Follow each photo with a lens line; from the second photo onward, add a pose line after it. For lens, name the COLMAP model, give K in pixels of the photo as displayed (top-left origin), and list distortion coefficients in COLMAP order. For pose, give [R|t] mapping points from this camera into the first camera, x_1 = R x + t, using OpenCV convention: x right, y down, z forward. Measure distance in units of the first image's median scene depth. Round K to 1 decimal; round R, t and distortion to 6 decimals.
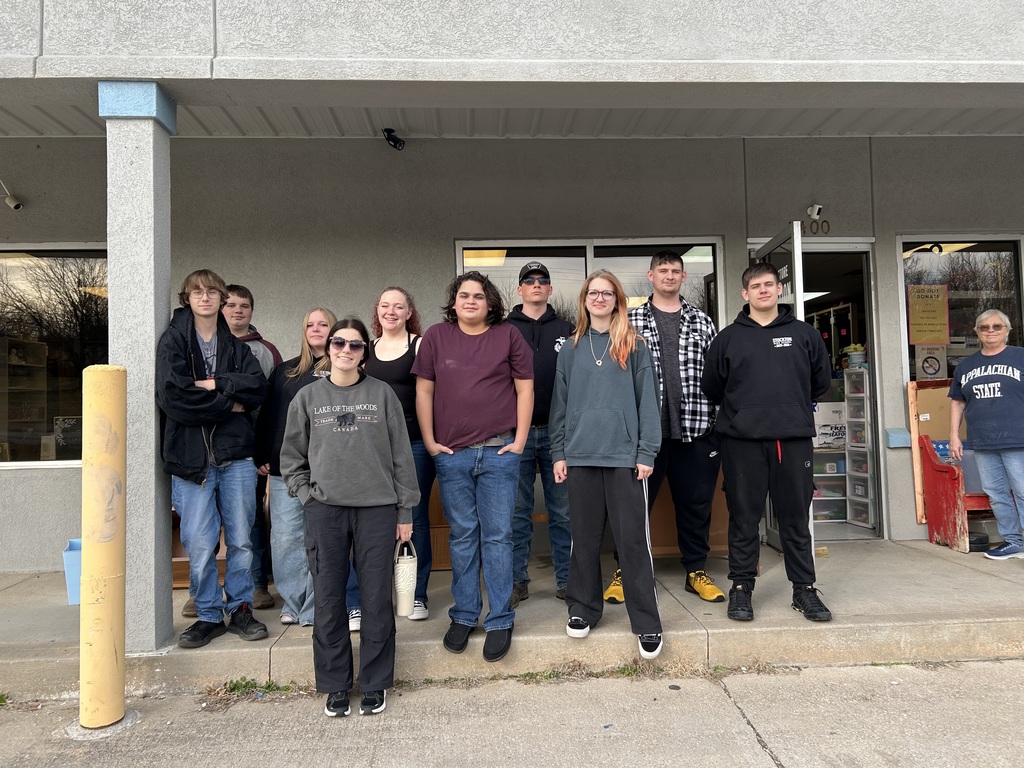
lens RADIAL K [[775.8, 0, 513.2], [0, 775.8, 377.8], [0, 0, 1]] dist [0.005513, -0.004282]
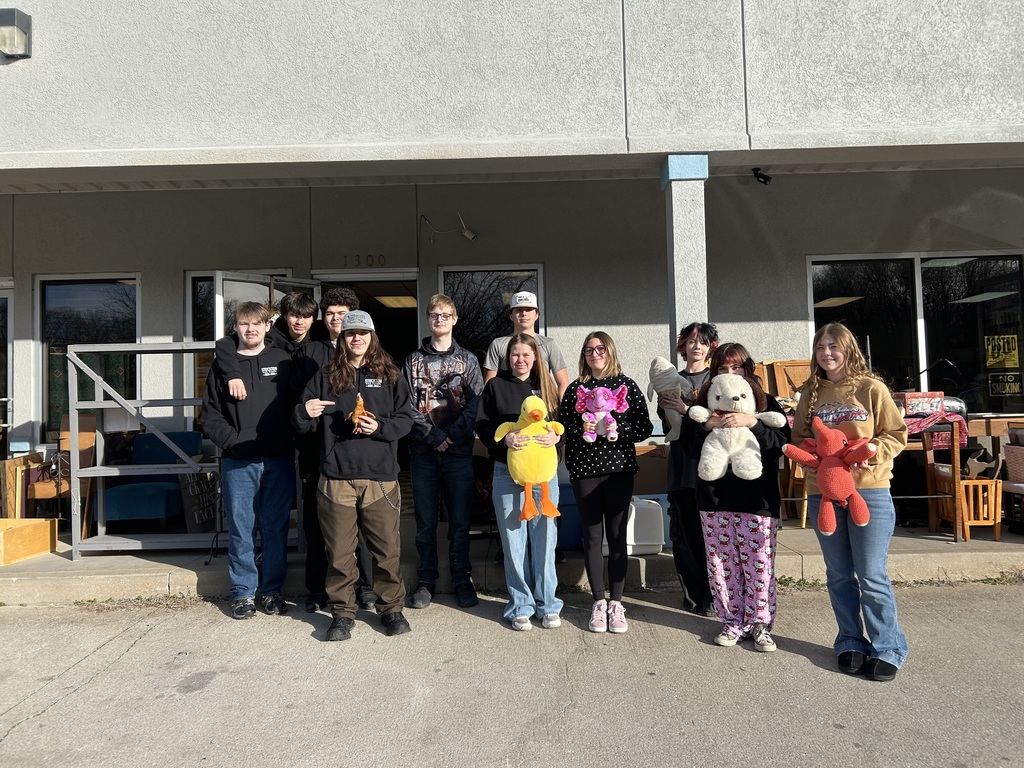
lens RADIAL K [[775.8, 0, 511.7], [0, 775.8, 387.5], [0, 0, 1]] dist [0.005513, -0.004282]
pose [[0.996734, -0.004954, -0.080602, -0.694390], [0.005725, 0.999940, 0.009339, 0.026840], [0.080551, -0.009770, 0.996703, -0.424480]]
